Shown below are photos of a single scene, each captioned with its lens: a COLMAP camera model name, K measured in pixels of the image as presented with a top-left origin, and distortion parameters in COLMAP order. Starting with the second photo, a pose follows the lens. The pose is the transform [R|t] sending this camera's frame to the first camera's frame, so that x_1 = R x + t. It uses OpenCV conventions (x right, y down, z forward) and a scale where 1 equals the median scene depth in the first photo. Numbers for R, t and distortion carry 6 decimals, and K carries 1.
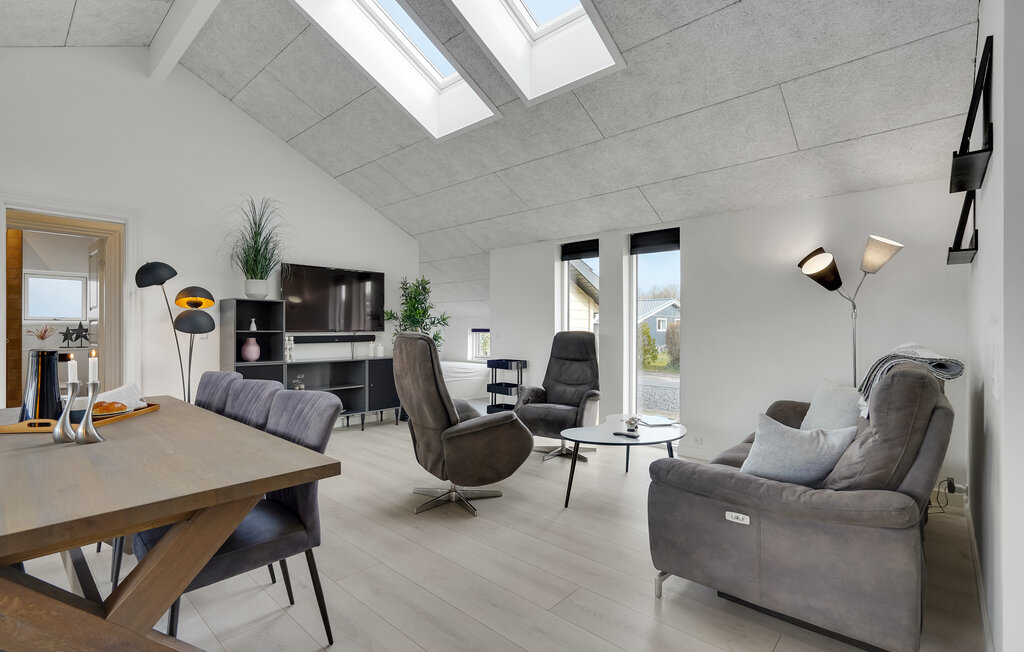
lens RADIAL K [[471.7, 0, 494.4], [0, 471.7, 327.8], [0, 0, 1]] dist [-0.000014, 0.000943]
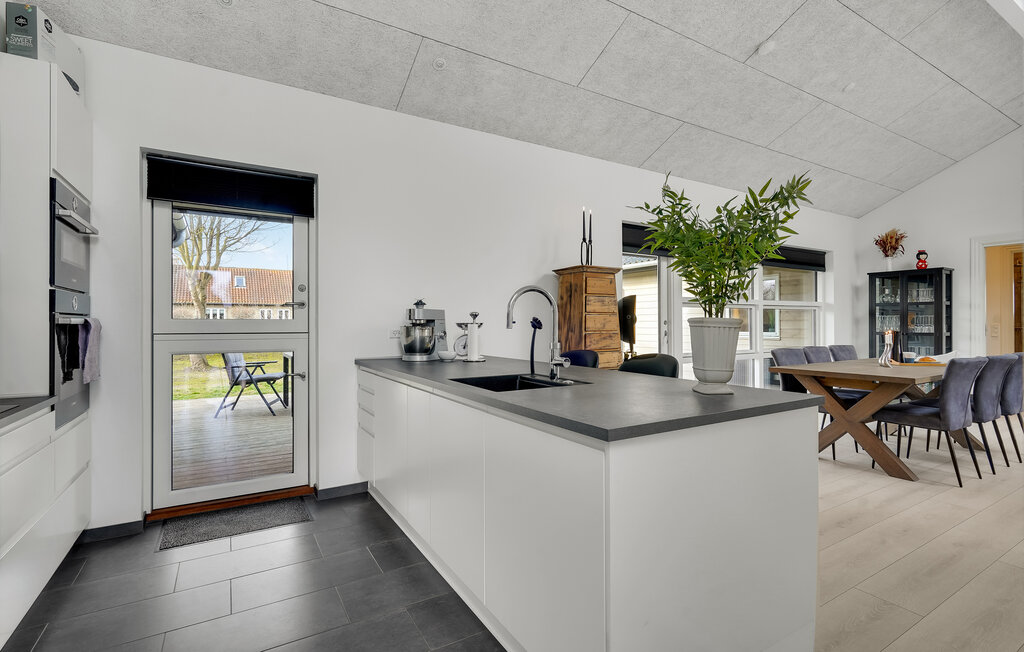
lens RADIAL K [[471.7, 0, 510.8], [0, 471.7, 323.2], [0, 0, 1]] dist [-0.000014, 0.000943]
pose [[-0.271351, -0.004263, -0.962471, 0.742159], [0.005222, 0.999969, -0.005901, 0.005267], [0.962466, -0.006628, -0.271320, -0.083173]]
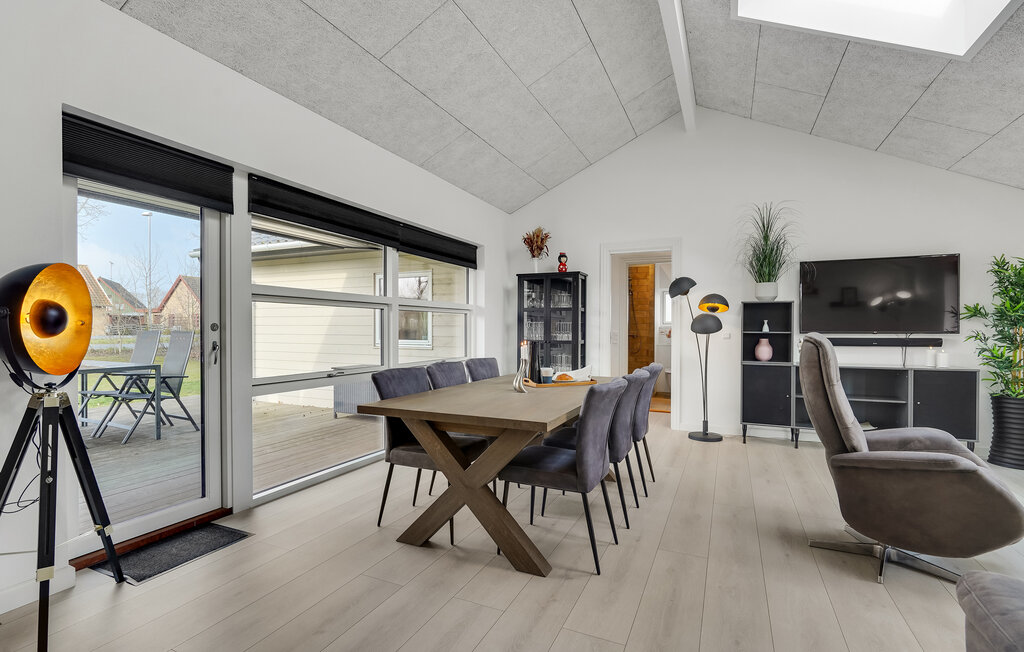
lens RADIAL K [[471.7, 0, 508.2], [0, 471.7, 328.6], [0, 0, 1]] dist [-0.000014, 0.000943]
pose [[0.315573, -0.002307, -0.948899, 0.298847], [-0.000171, 0.999997, -0.002488, 0.002002], [0.948901, 0.000948, 0.315572, 0.135654]]
